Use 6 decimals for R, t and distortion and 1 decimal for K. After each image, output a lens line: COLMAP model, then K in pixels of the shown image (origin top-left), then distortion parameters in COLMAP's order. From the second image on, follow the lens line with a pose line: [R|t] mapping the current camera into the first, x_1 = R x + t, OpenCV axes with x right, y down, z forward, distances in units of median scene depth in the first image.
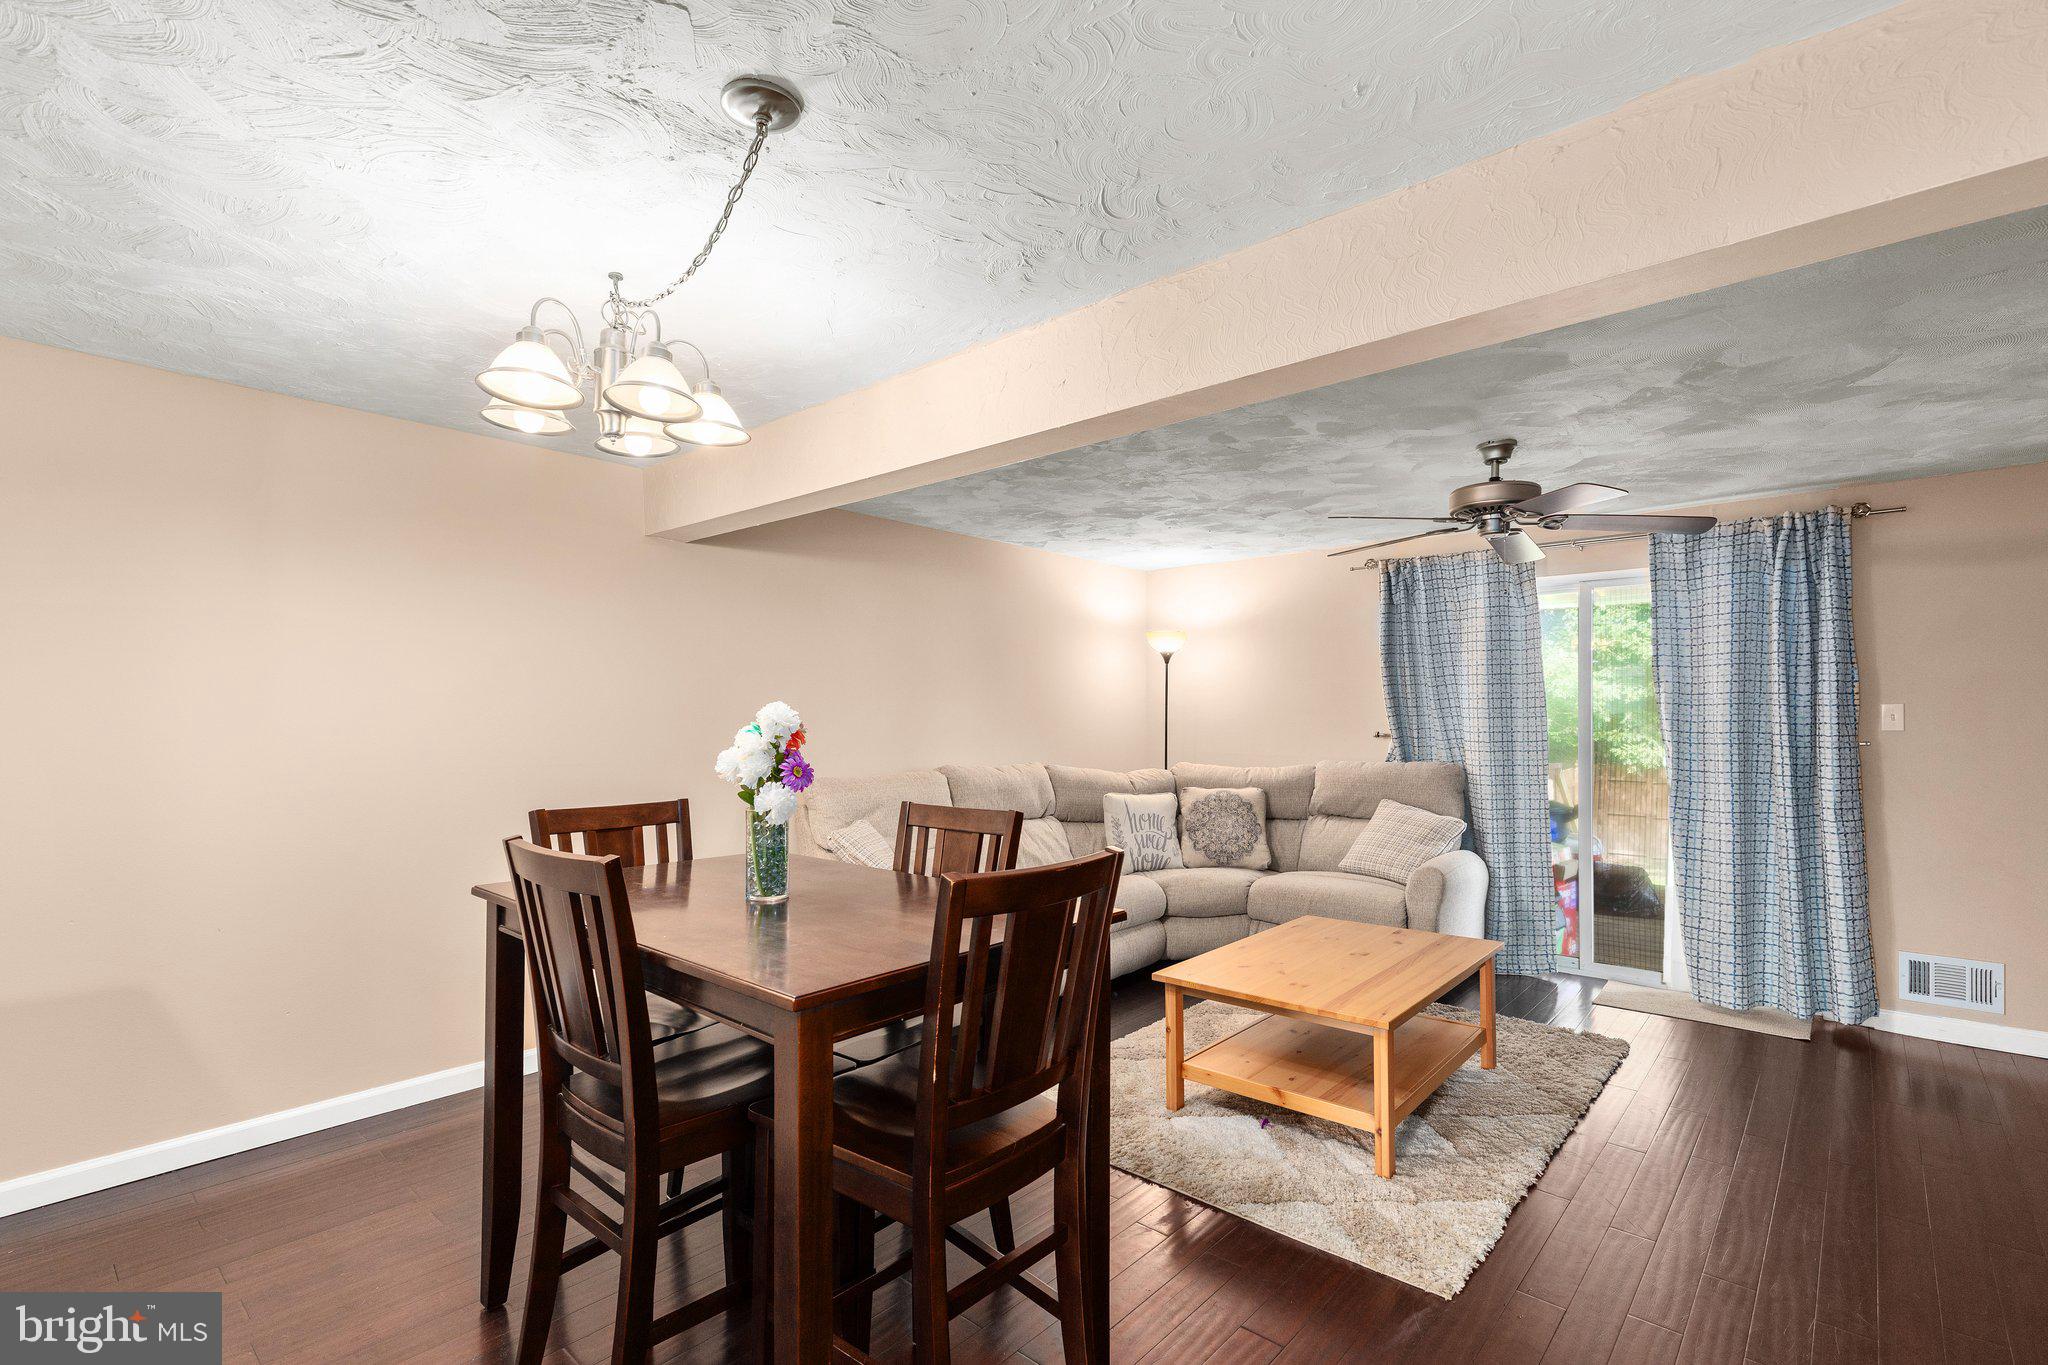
lens RADIAL K [[933.8, 0, 1024.0], [0, 933.8, 726.0], [0, 0, 1]] dist [0.010531, -0.000448]
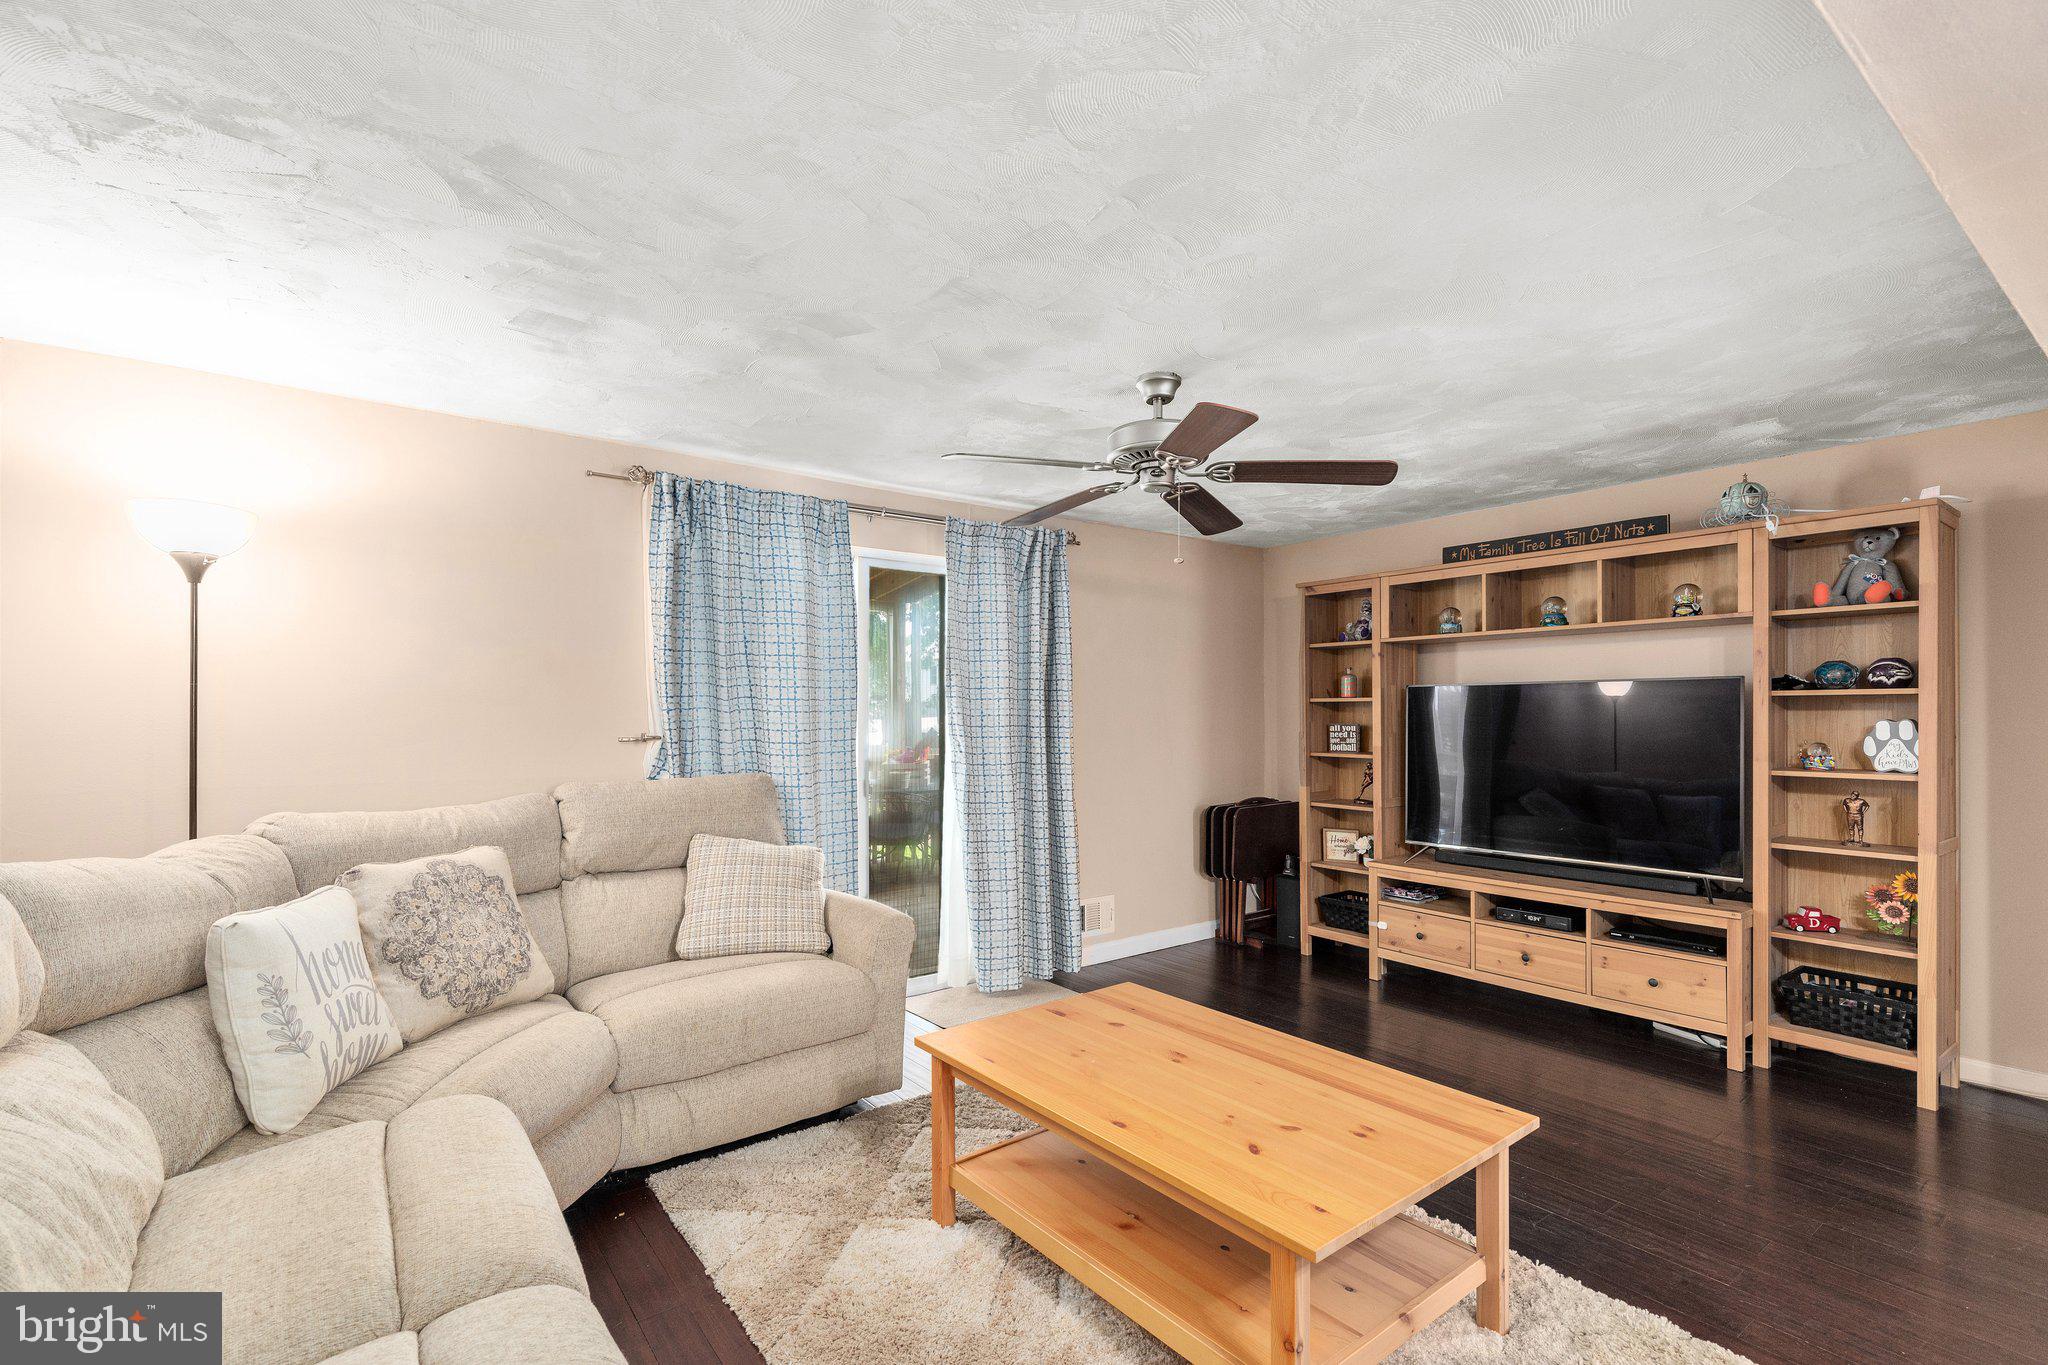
lens RADIAL K [[931.7, 0, 1030.4], [0, 931.7, 709.9], [0, 0, 1]] dist [0.004459, -0.000026]
pose [[0.199109, 0.002848, 0.979973, -0.264479], [0.010201, 0.999936, -0.004978, -0.005392], [-0.979924, 0.010988, 0.199067, 0.780704]]
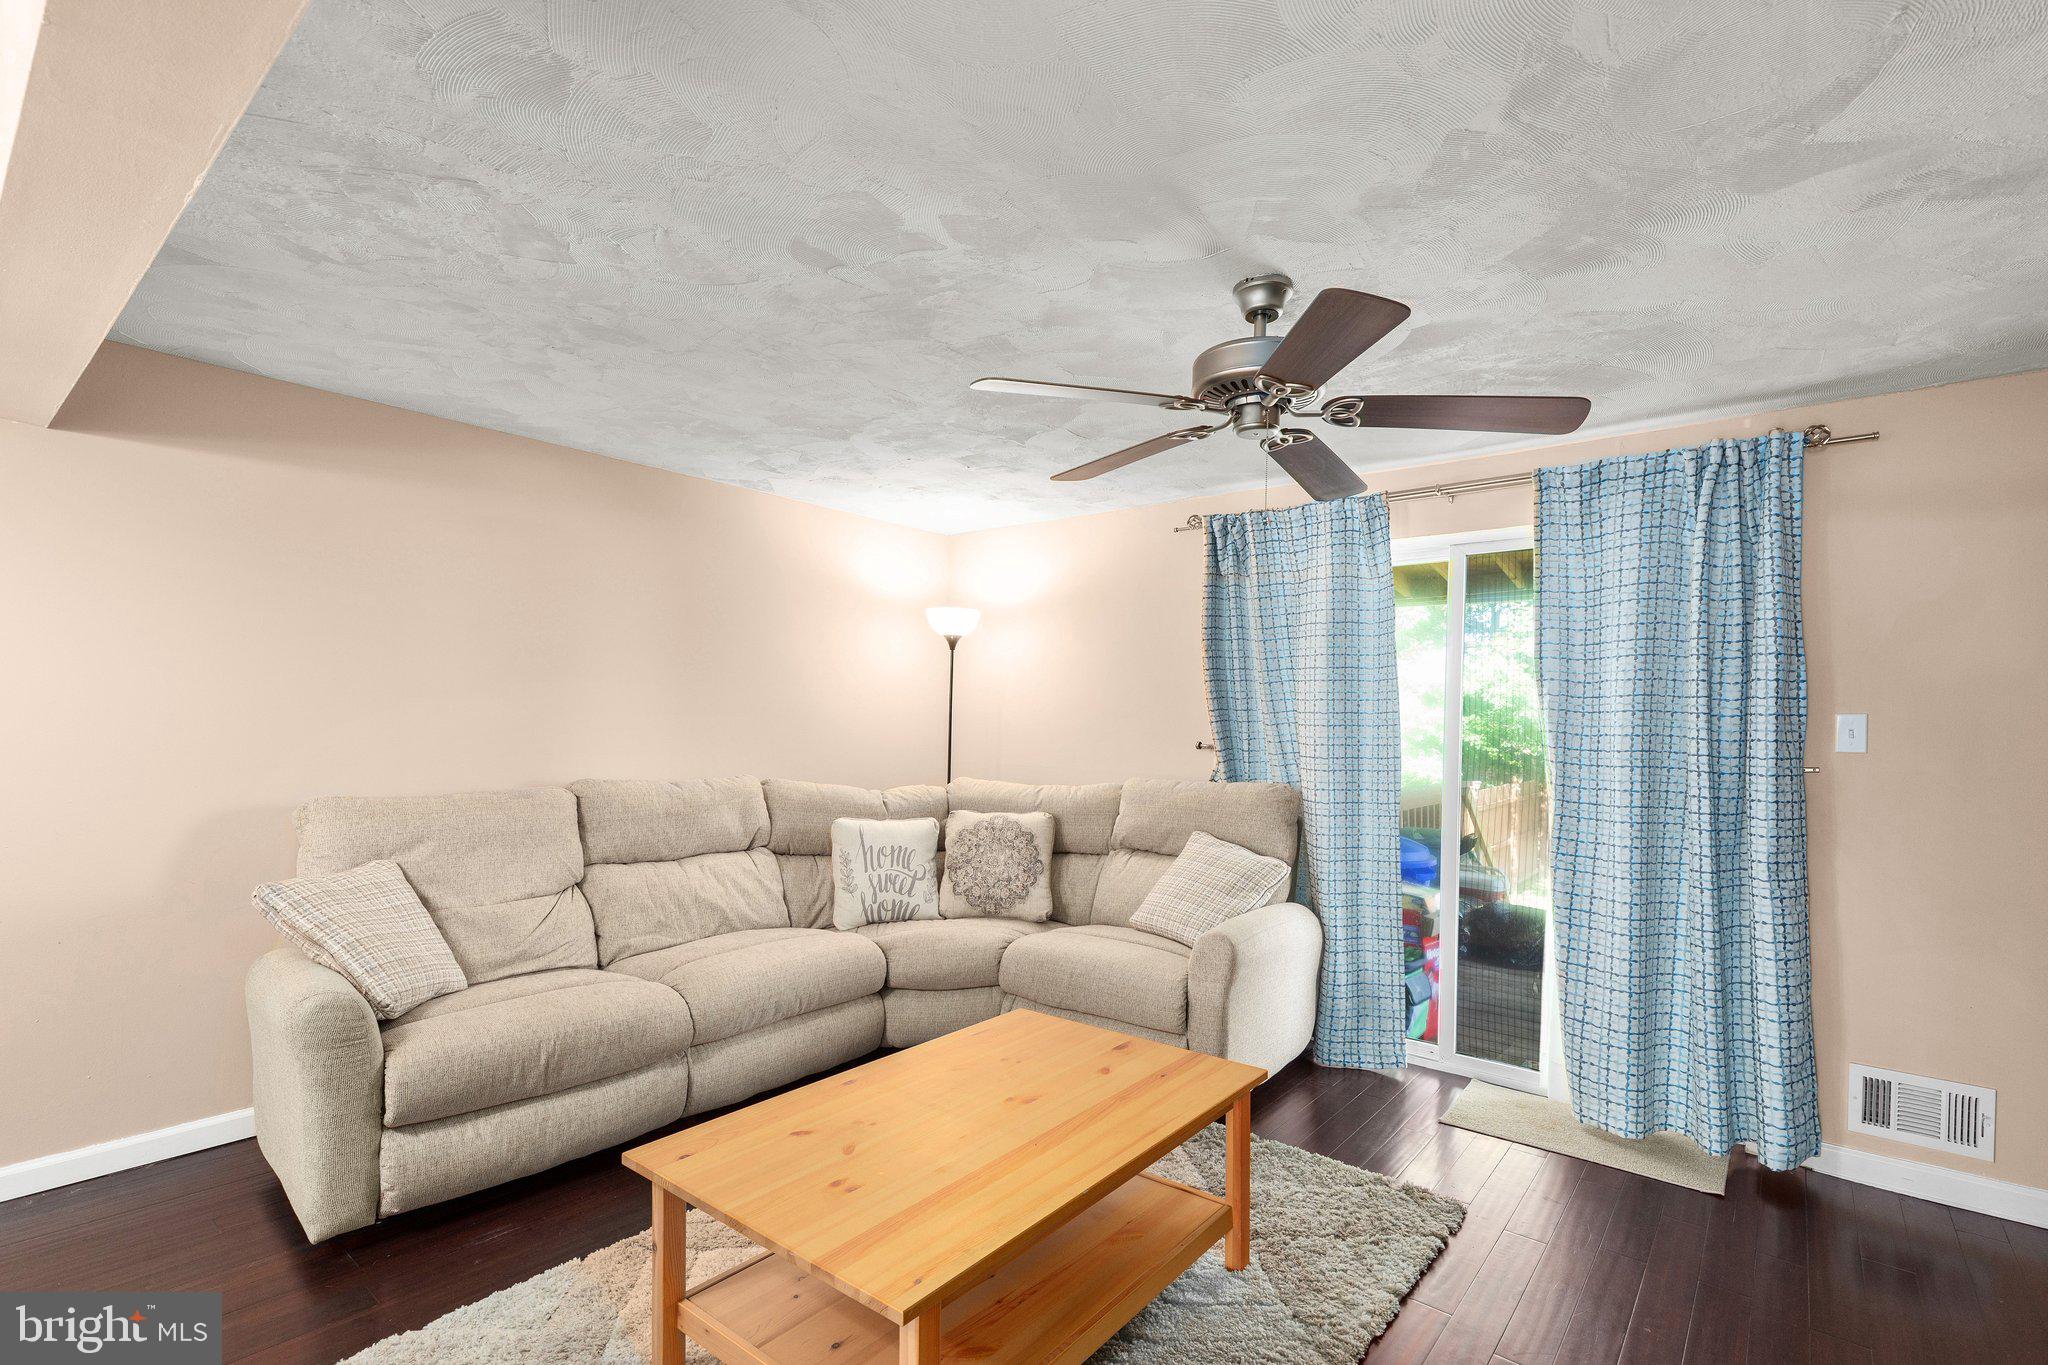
lens RADIAL K [[935.4, 0, 1033.7], [0, 935.4, 745.3], [0, 0, 1]] dist [0.009205, -0.000298]
pose [[0.999095, 0.016178, 0.039347, 0.273597], [-0.016786, 0.999744, 0.015194, -0.000774], [-0.039091, -0.015841, 0.999110, 0.308575]]
